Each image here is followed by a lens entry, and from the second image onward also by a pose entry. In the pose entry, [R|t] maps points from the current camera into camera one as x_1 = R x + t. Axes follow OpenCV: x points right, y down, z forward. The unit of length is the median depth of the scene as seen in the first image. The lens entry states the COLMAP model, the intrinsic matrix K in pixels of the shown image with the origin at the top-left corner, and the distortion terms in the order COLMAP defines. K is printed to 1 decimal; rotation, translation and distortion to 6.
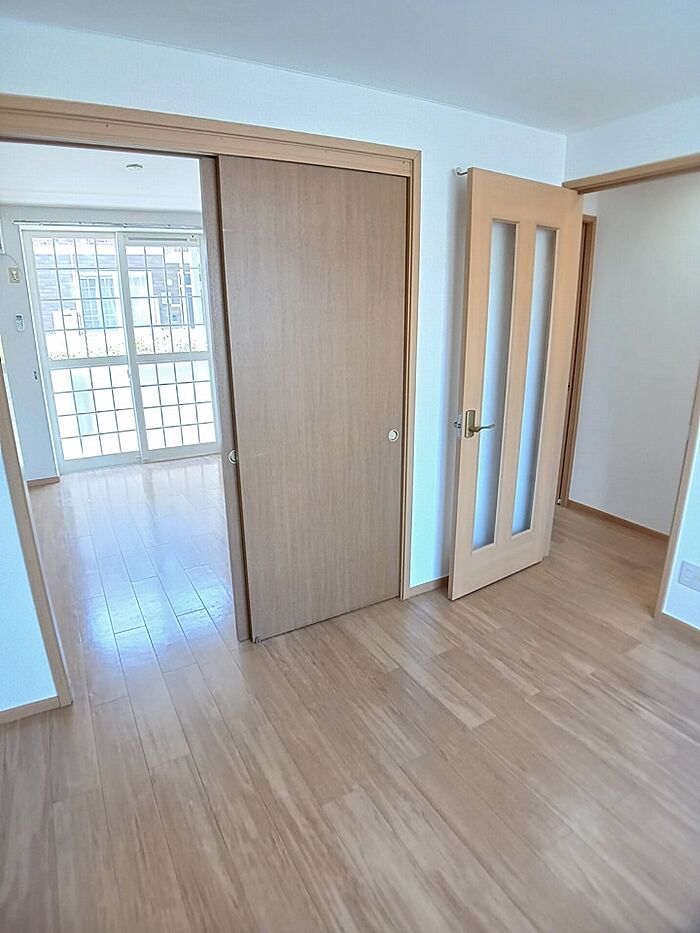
lens RADIAL K [[522.1, 0, 350.0], [0, 522.1, 466.5], [0, 0, 1]] dist [-0.084275, -0.000303]
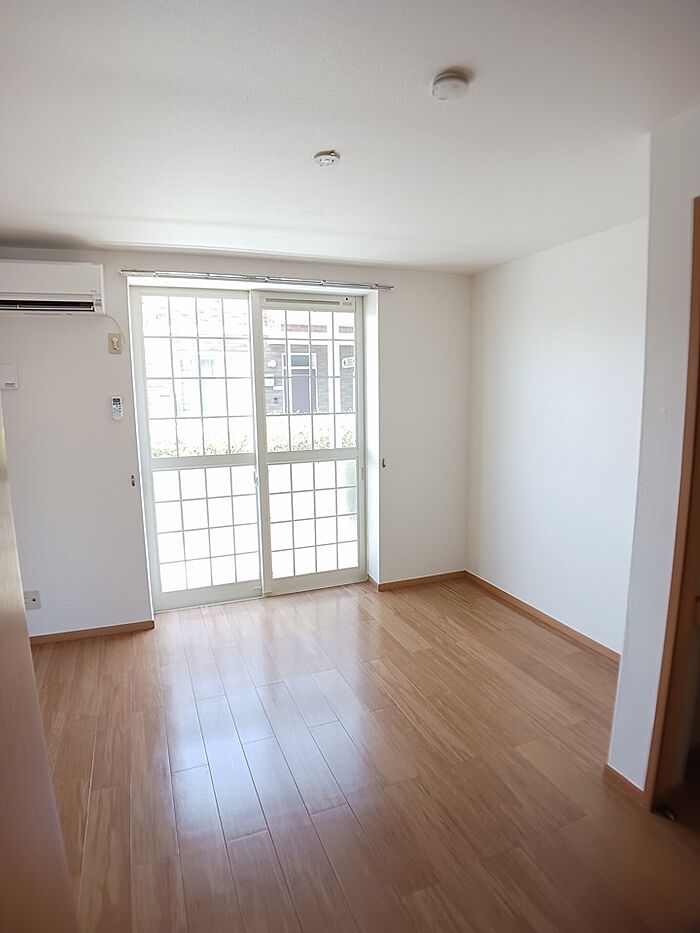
lens RADIAL K [[512.9, 0, 350.0], [0, 512.9, 466.5], [0, 0, 1]] dist [-0.055457, -0.000386]
pose [[0.991119, 0.015689, -0.132048, -0.197415], [-0.035300, 0.988430, -0.147513, -0.091839], [0.128206, 0.150864, 0.980206, 0.289656]]
